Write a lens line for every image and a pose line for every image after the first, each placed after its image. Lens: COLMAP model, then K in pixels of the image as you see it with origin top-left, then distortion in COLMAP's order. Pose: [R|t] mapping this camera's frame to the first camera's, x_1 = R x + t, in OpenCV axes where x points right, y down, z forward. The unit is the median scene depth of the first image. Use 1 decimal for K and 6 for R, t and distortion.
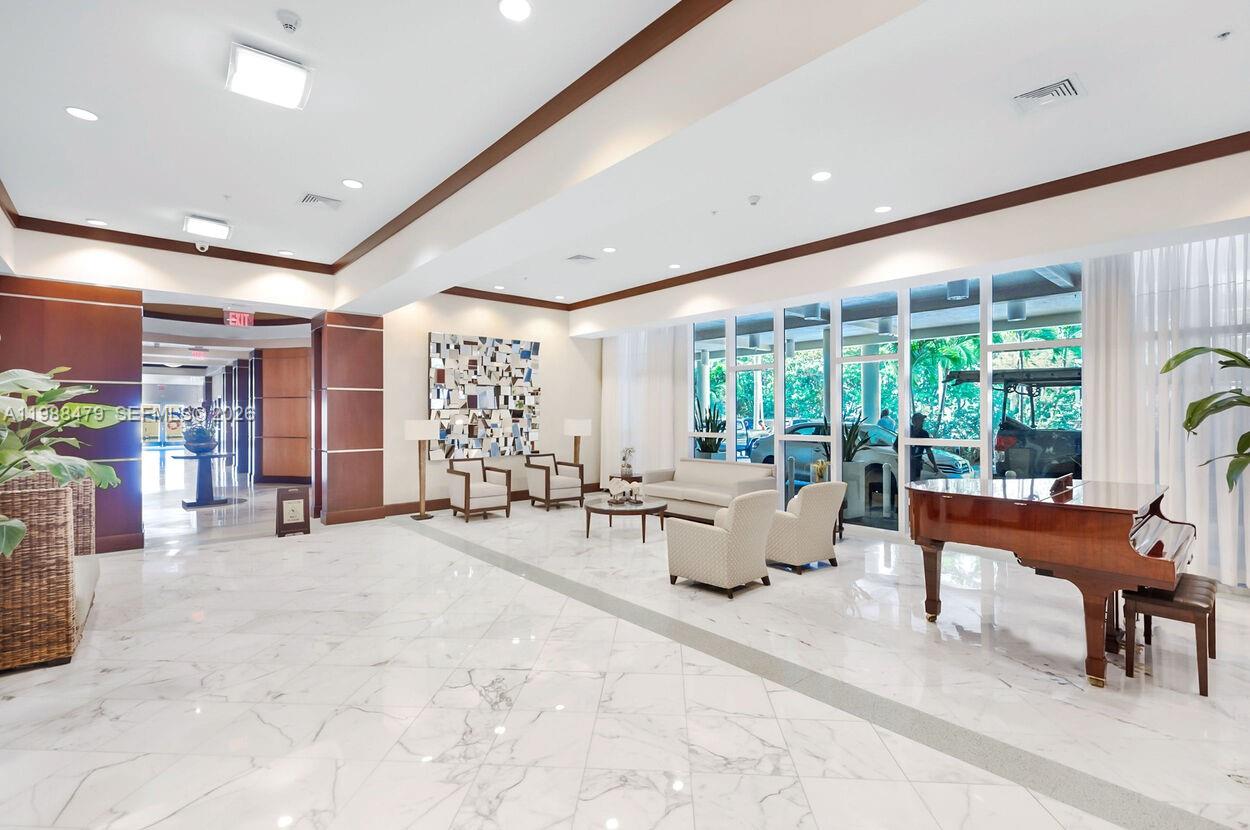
lens RADIAL K [[570.7, 0, 624.4], [0, 570.7, 414.5], [0, 0, 1]] dist [-0.003660, -0.002446]
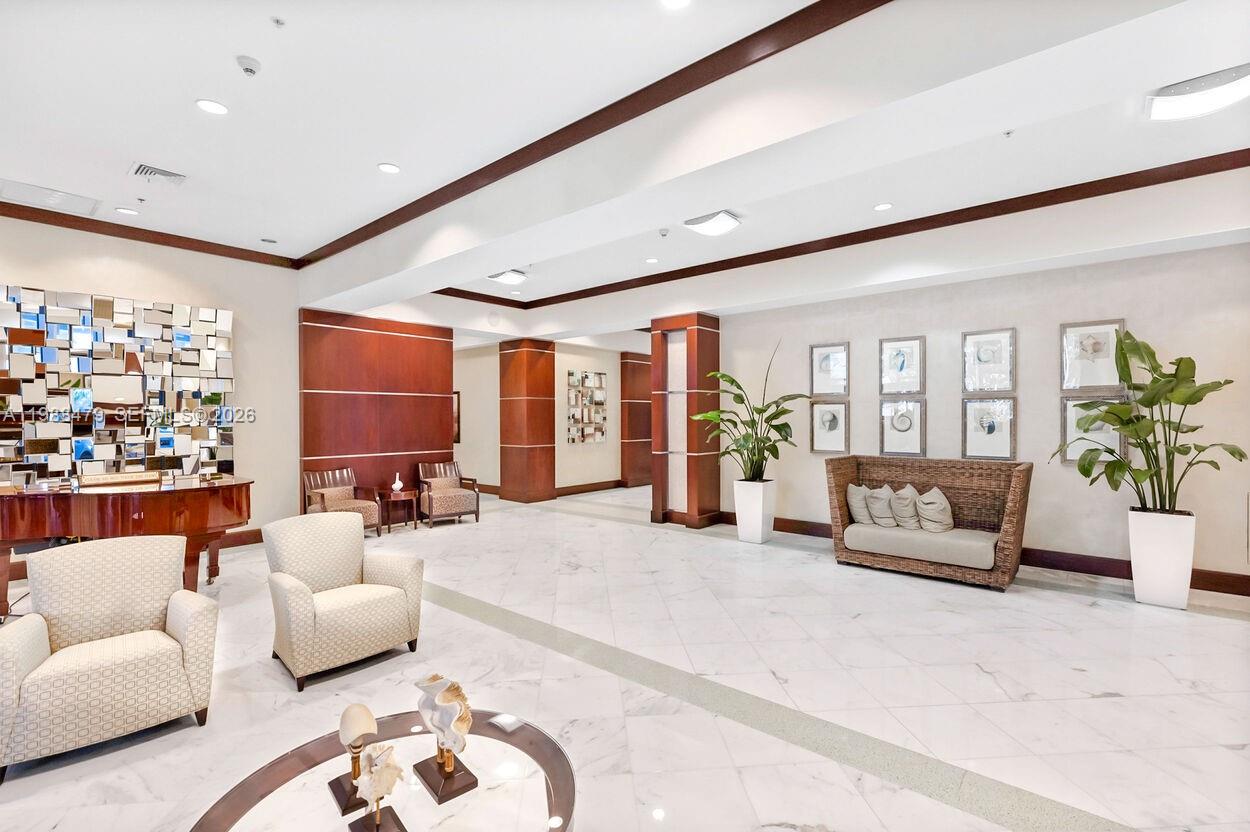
lens RADIAL K [[570.7, 0, 625.8], [0, 570.7, 418.0], [0, 0, 1]] dist [-0.003660, -0.002446]
pose [[-0.990073, 0.008545, -0.140295, -0.108464], [0.008490, 0.999963, 0.000990, 0.001018], [0.140299, -0.000211, -0.990109, 2.248234]]
